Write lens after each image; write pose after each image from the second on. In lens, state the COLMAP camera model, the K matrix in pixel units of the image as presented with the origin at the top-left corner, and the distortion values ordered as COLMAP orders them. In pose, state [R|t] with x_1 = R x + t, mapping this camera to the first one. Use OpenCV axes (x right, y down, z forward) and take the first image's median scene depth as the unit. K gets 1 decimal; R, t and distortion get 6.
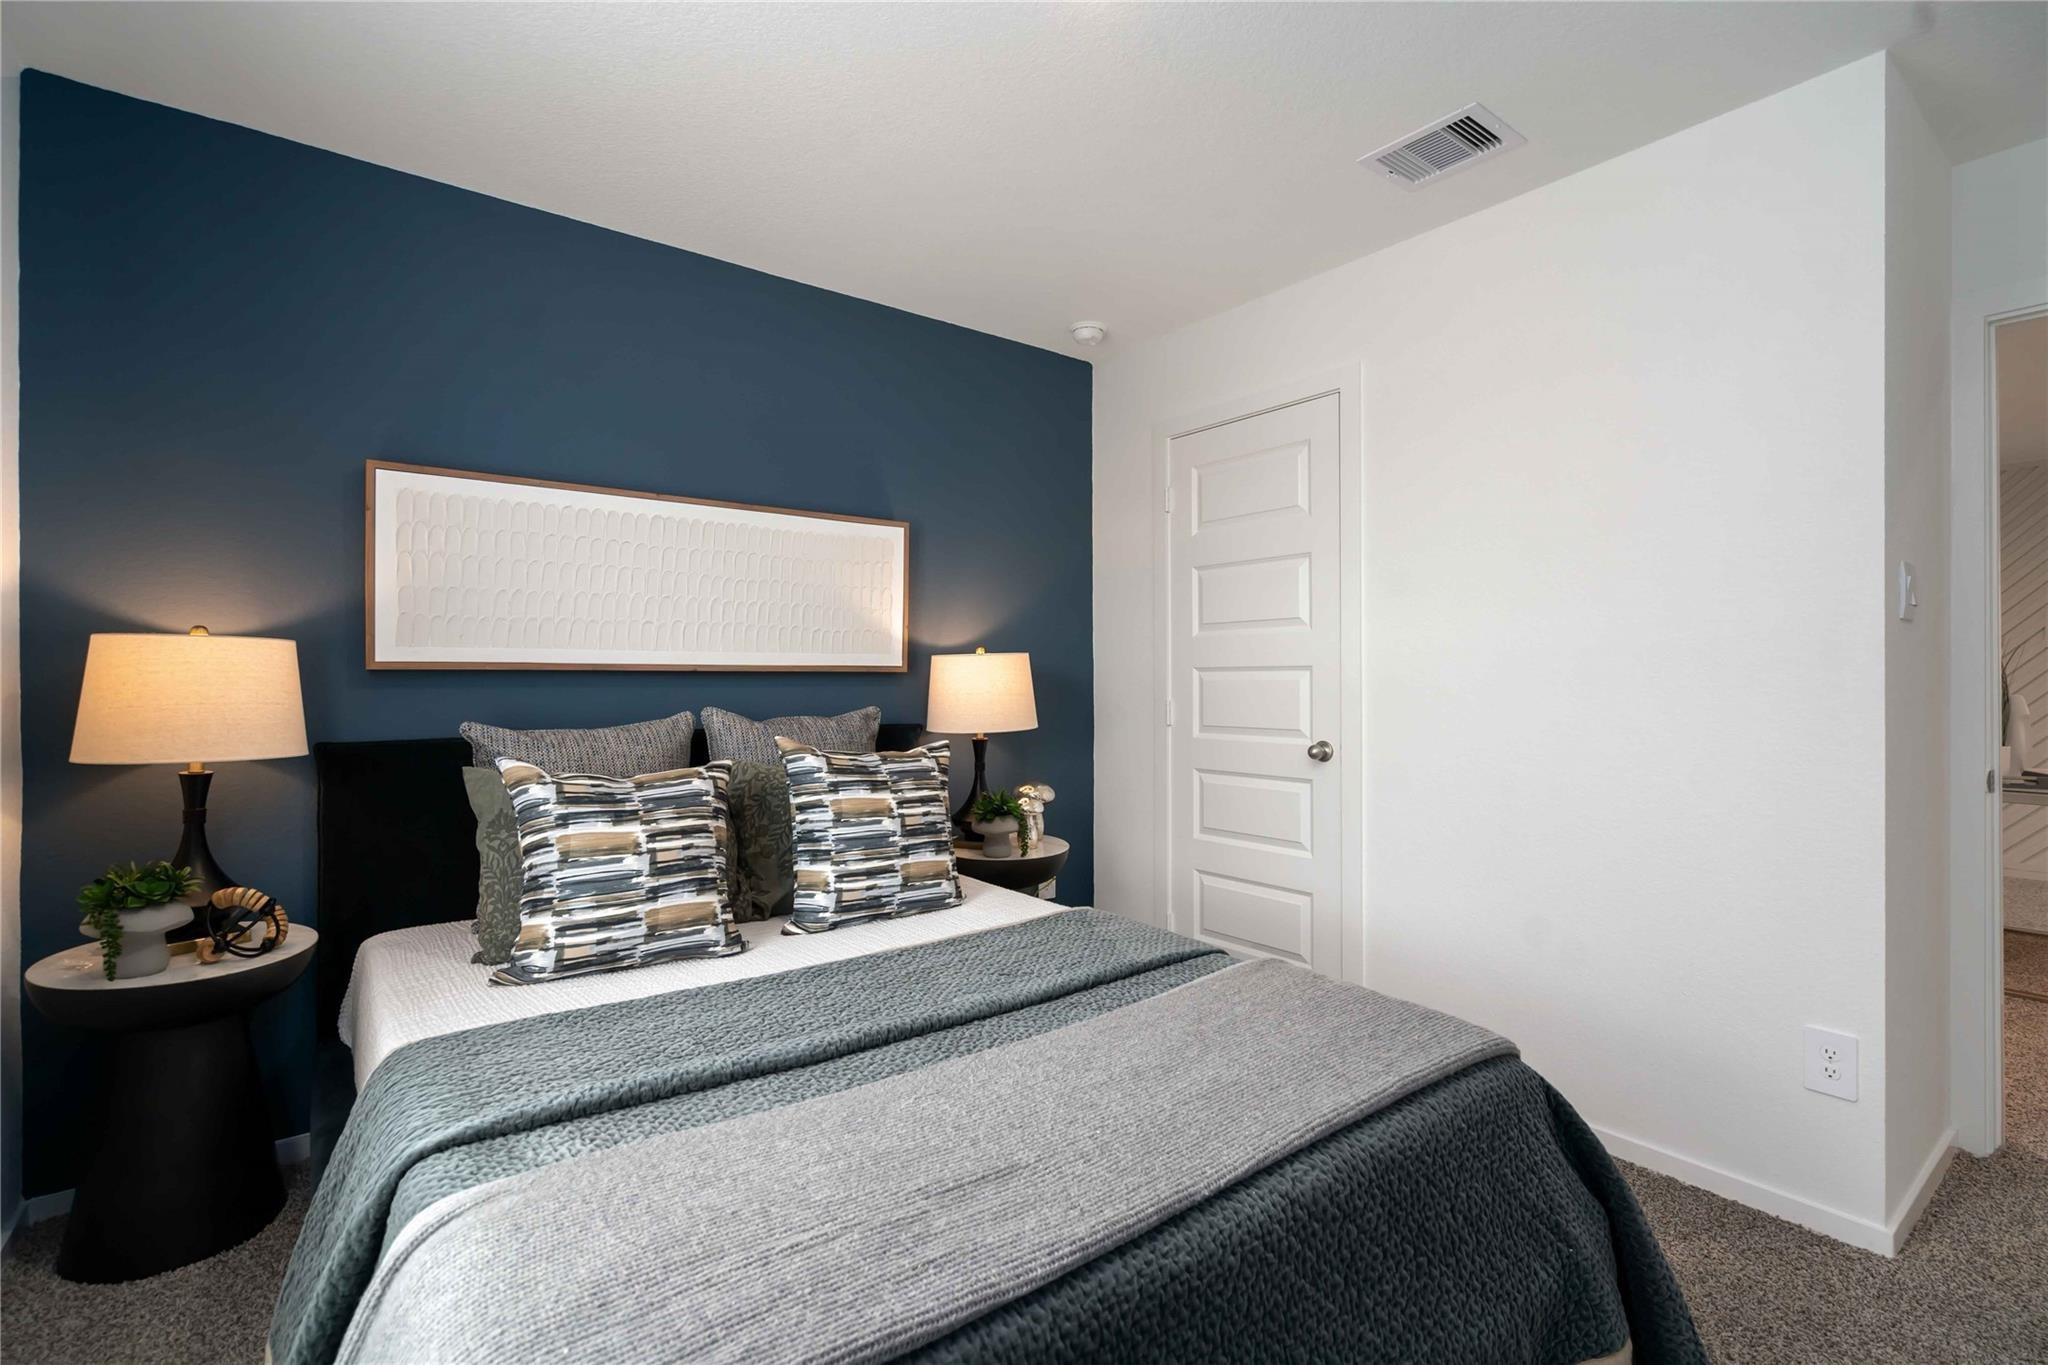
lens RADIAL K [[933.8, 0, 1013.0], [0, 933.8, 671.5], [0, 0, 1]] dist [0.013890, 0.000052]
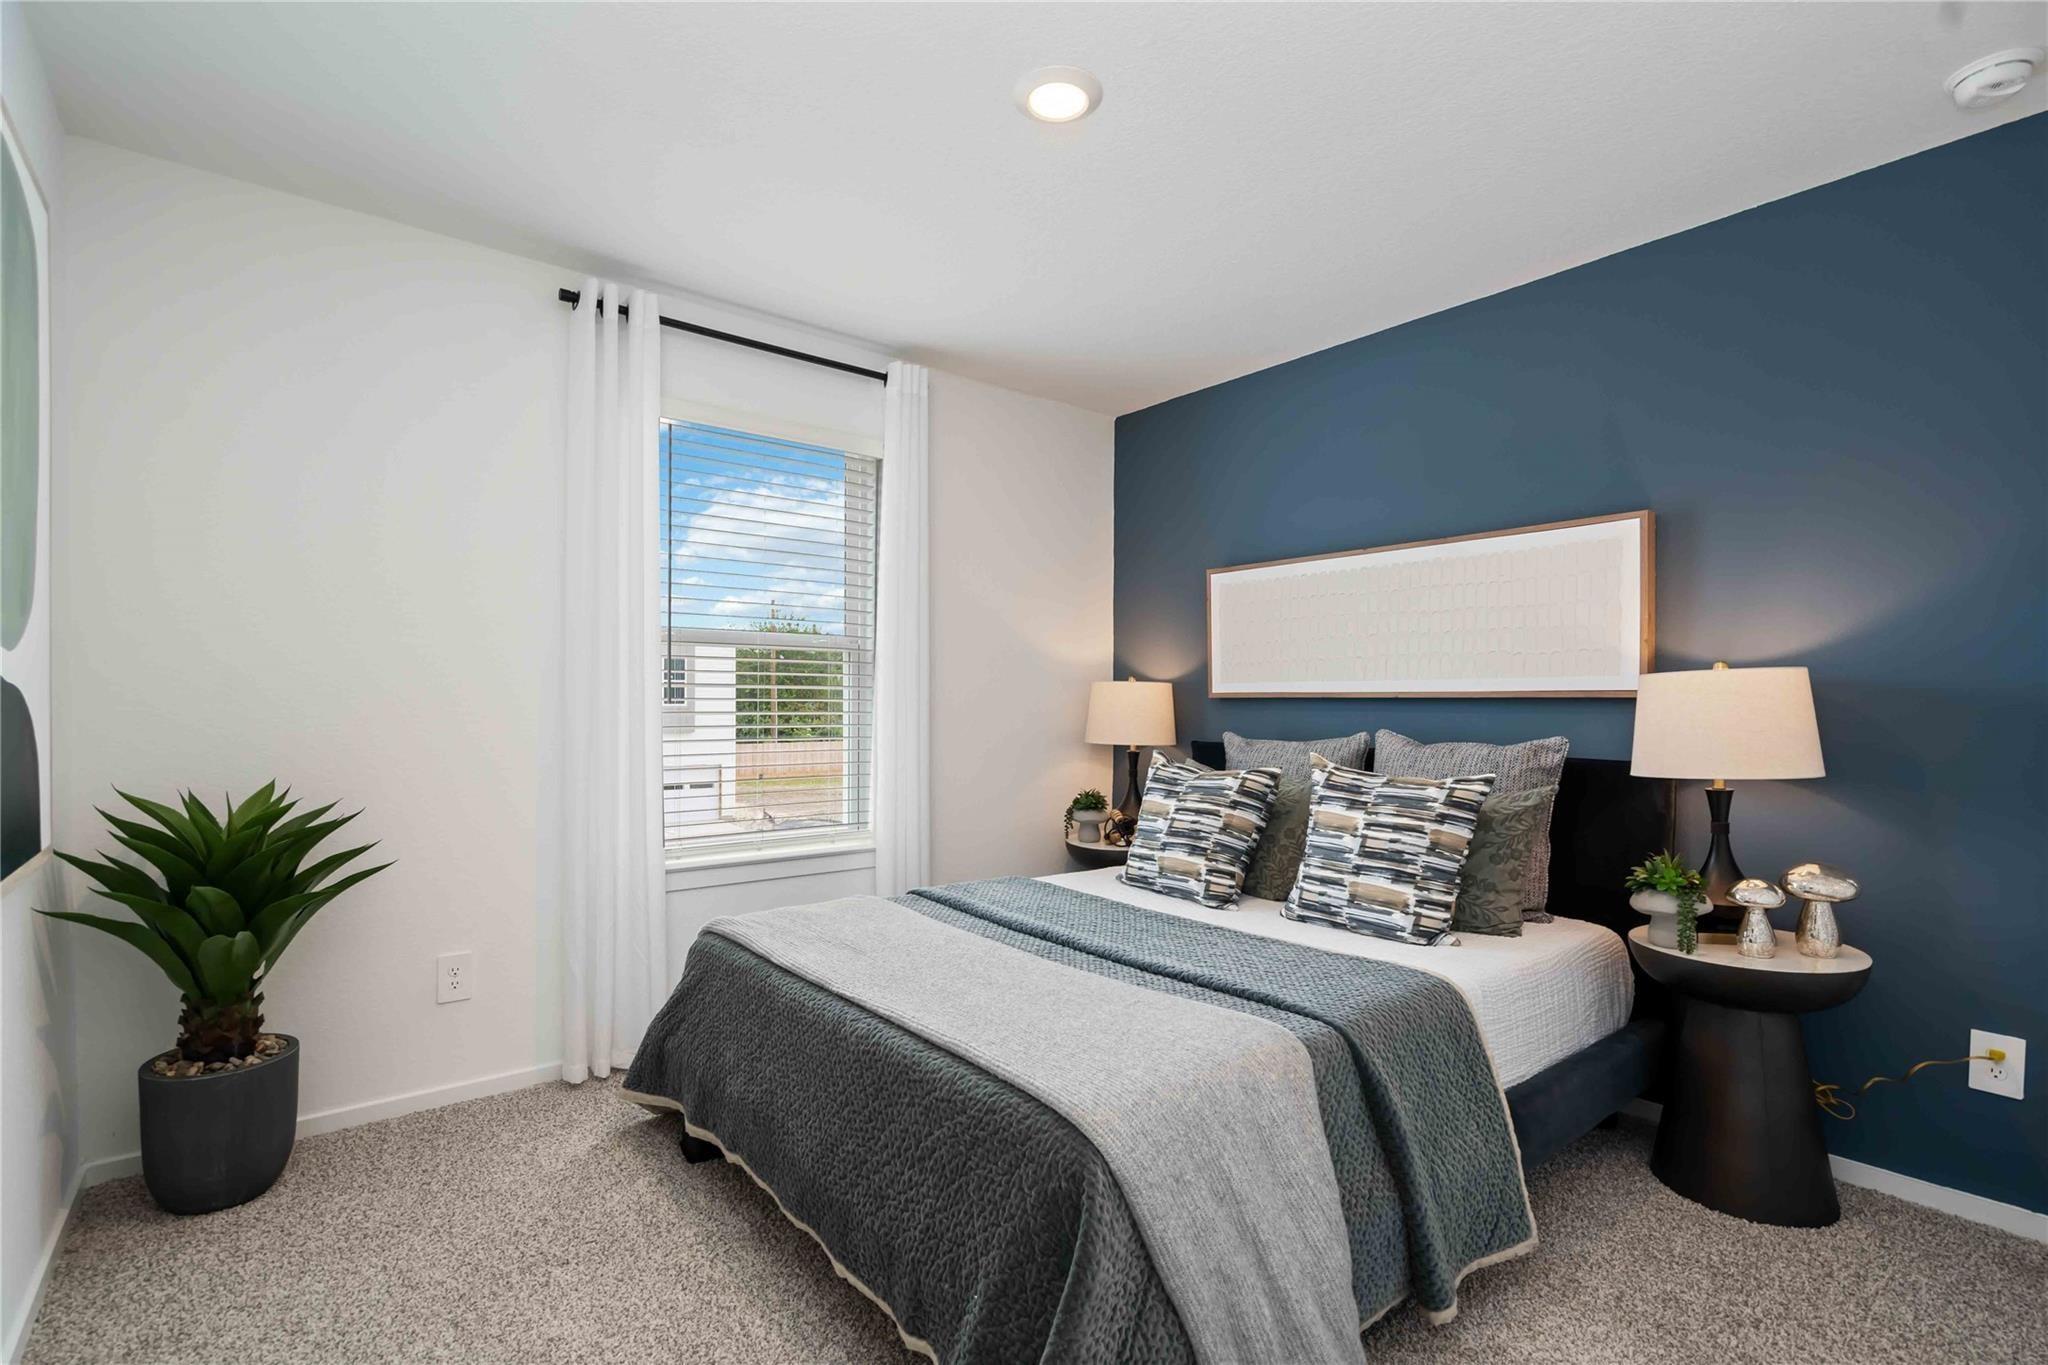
lens RADIAL K [[933.8, 0, 1011.6], [0, 933.8, 698.0], [0, 0, 1]] dist [0.013890, 0.000052]
pose [[0.034045, -0.003163, -0.999415, 0.908676], [0.004096, 0.999987, -0.003026, 0.002116], [0.999412, -0.003991, 0.034058, 0.576459]]
